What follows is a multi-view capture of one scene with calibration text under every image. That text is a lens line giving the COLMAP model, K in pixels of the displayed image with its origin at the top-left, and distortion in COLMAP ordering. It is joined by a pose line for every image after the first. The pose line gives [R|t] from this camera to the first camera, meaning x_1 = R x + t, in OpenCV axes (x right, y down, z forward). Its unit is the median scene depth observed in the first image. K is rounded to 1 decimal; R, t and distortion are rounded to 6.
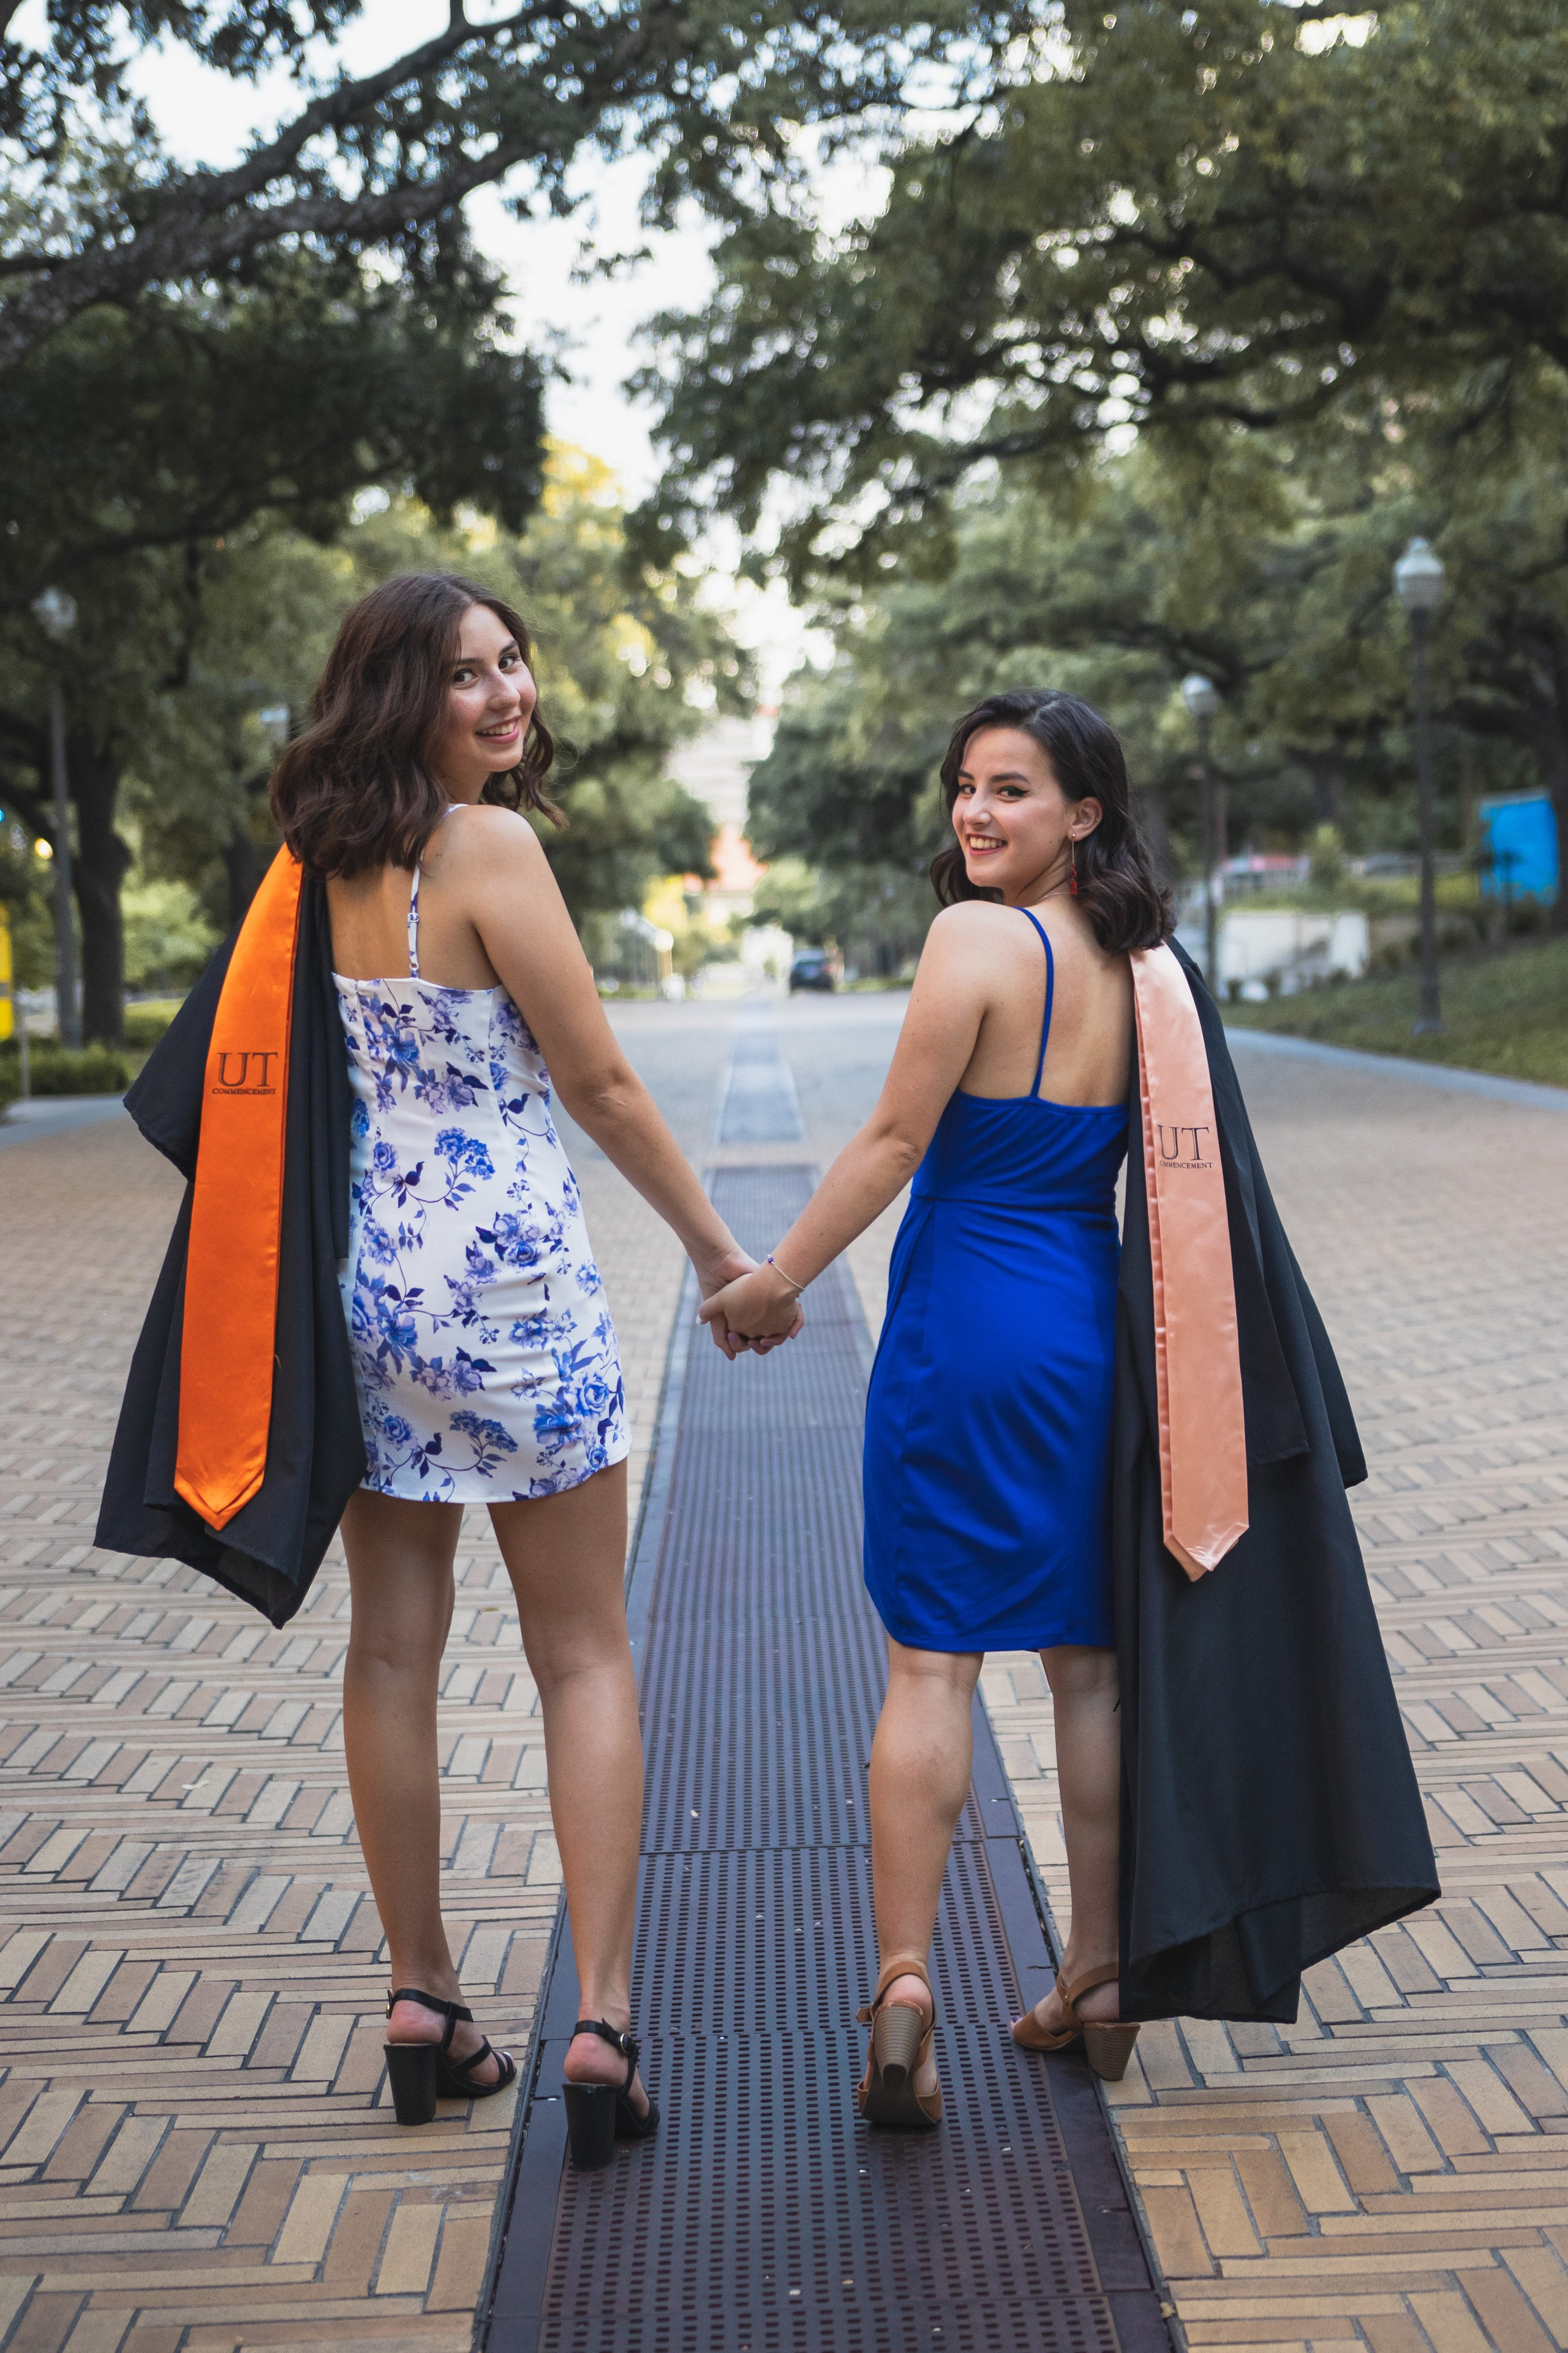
lens RADIAL K [[3000.5, 0, 784.0], [0, 3000.5, 1176.5], [0, 0, 1]] dist [-0.018913, -0.030563]
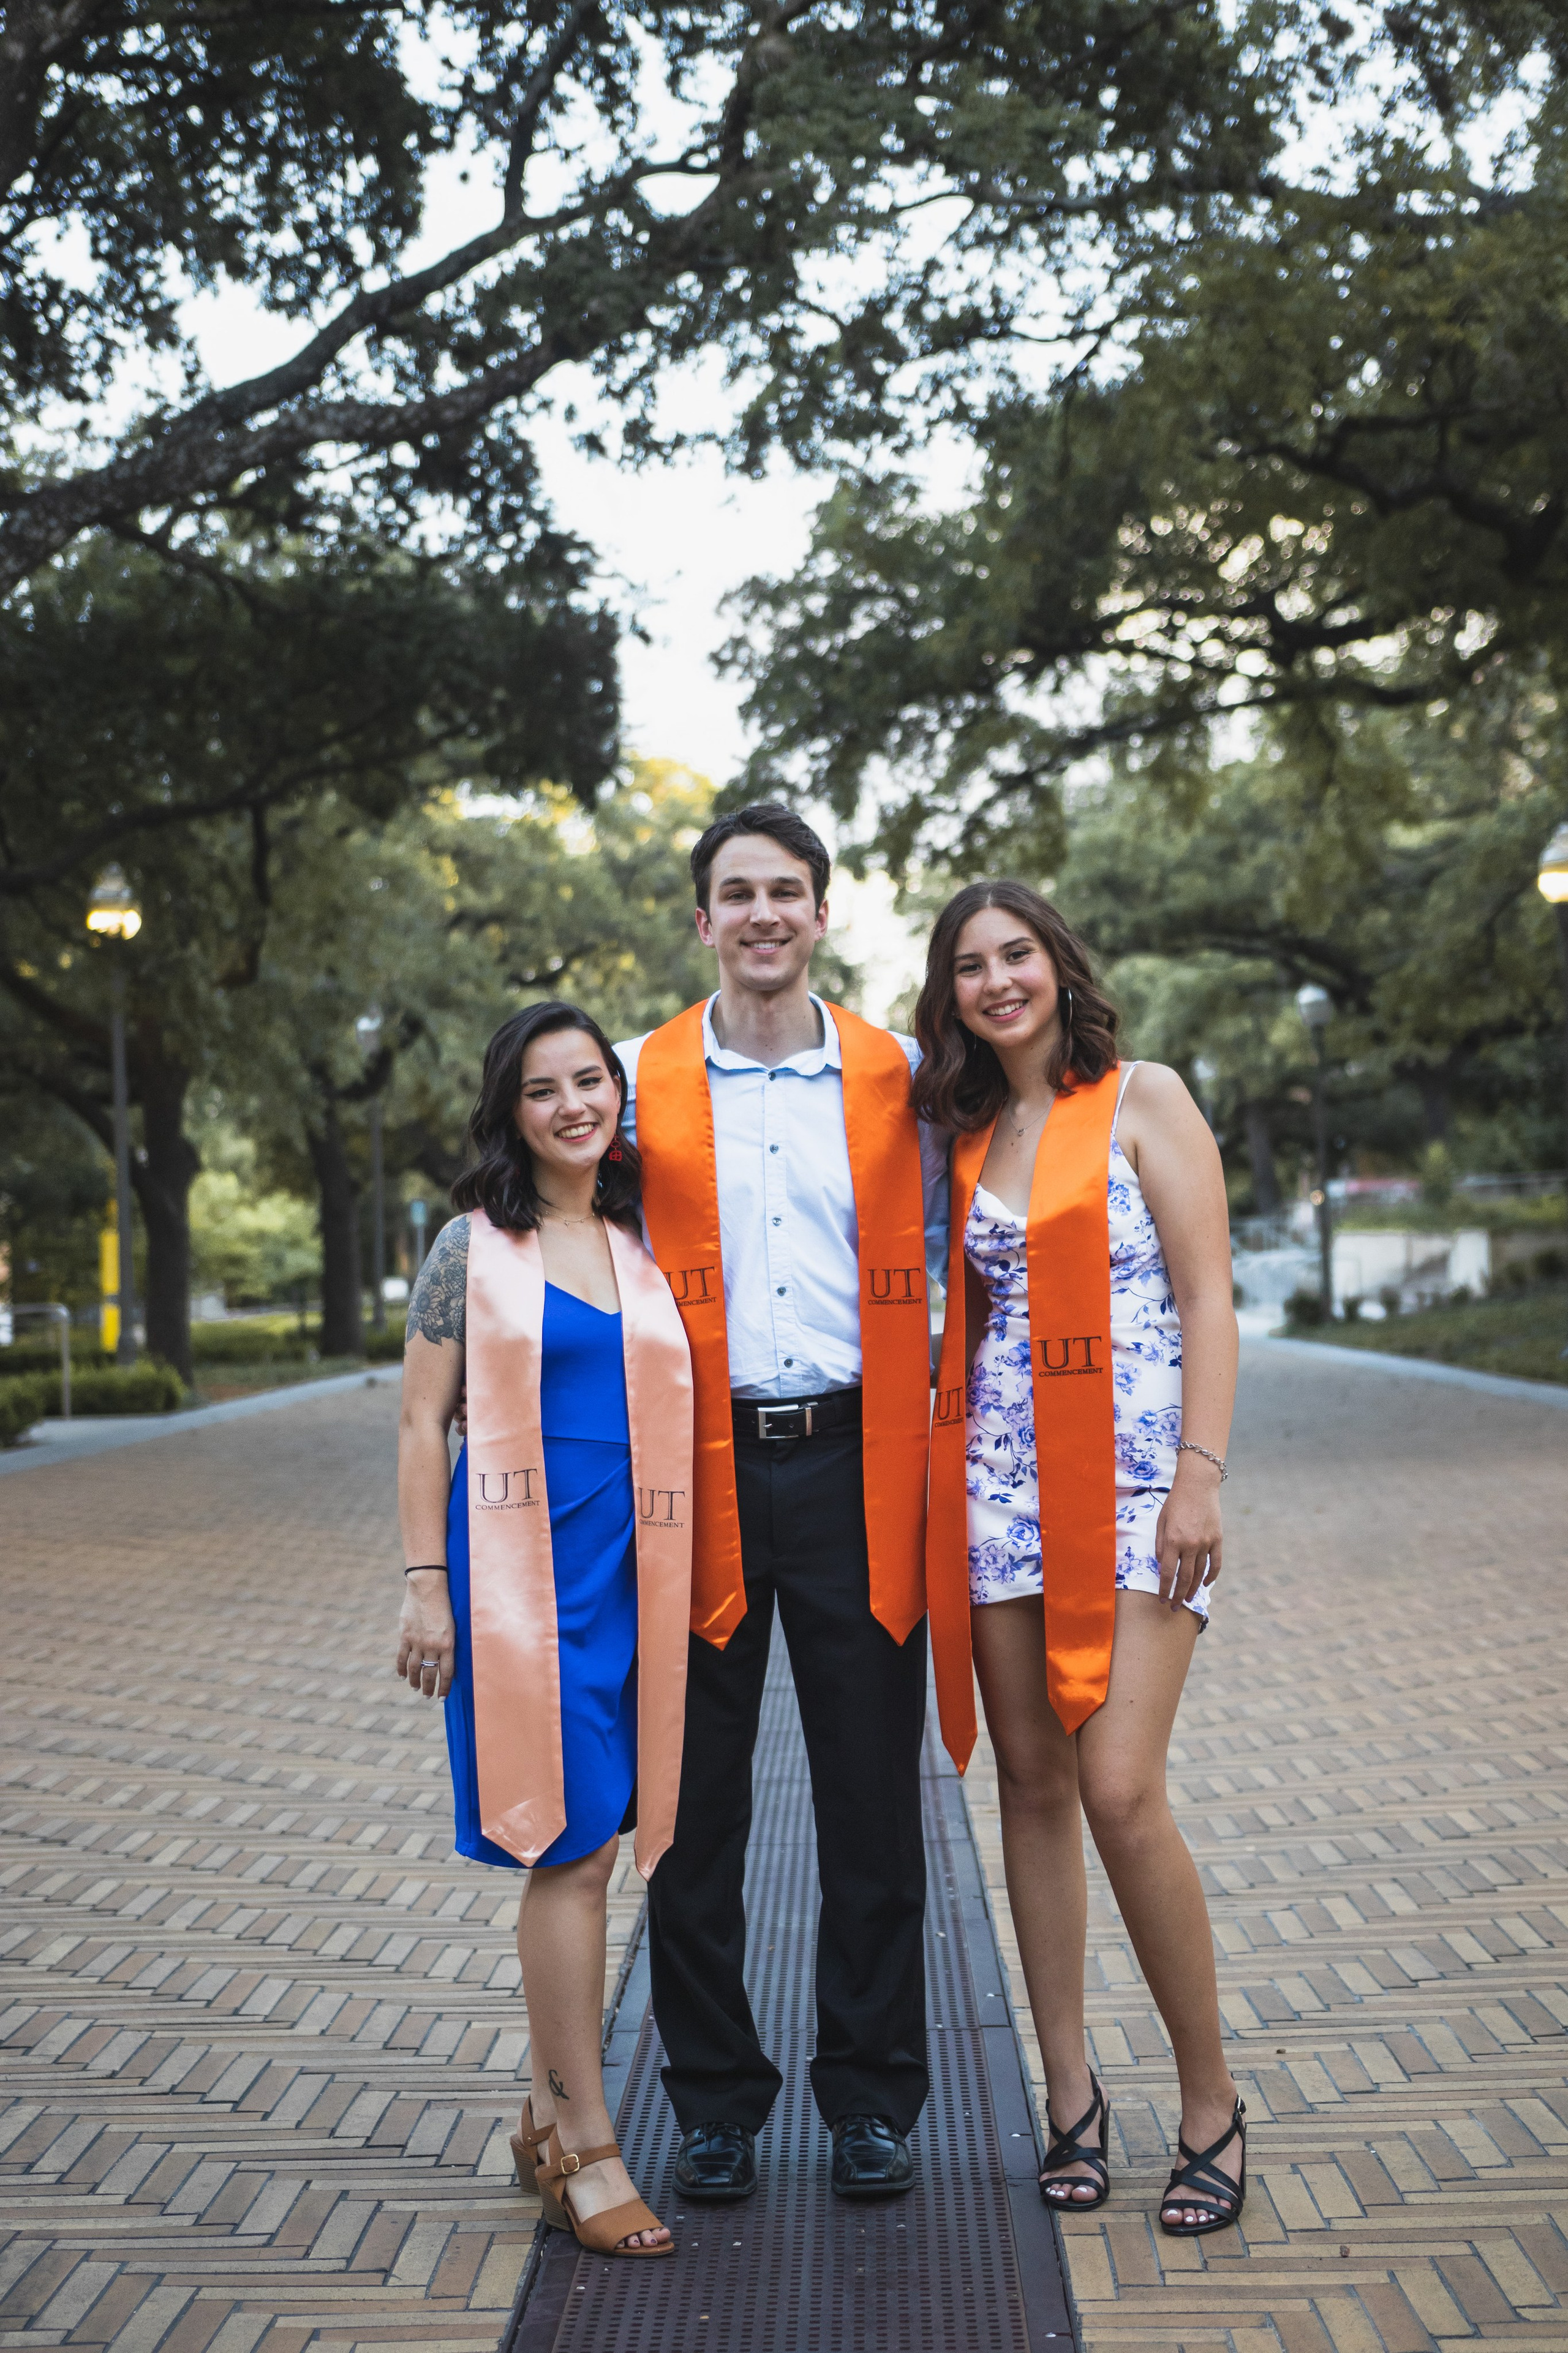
lens RADIAL K [[3594.2, 0, 799.3], [0, 3594.2, 1150.7], [0, 0, 1]] dist [0.090612, 0.168969]
pose [[0.999786, 0.004792, -0.020145, -0.003182], [-0.006868, 0.994523, -0.104290, 0.006575], [0.019534, 0.104406, 0.994343, -0.113155]]
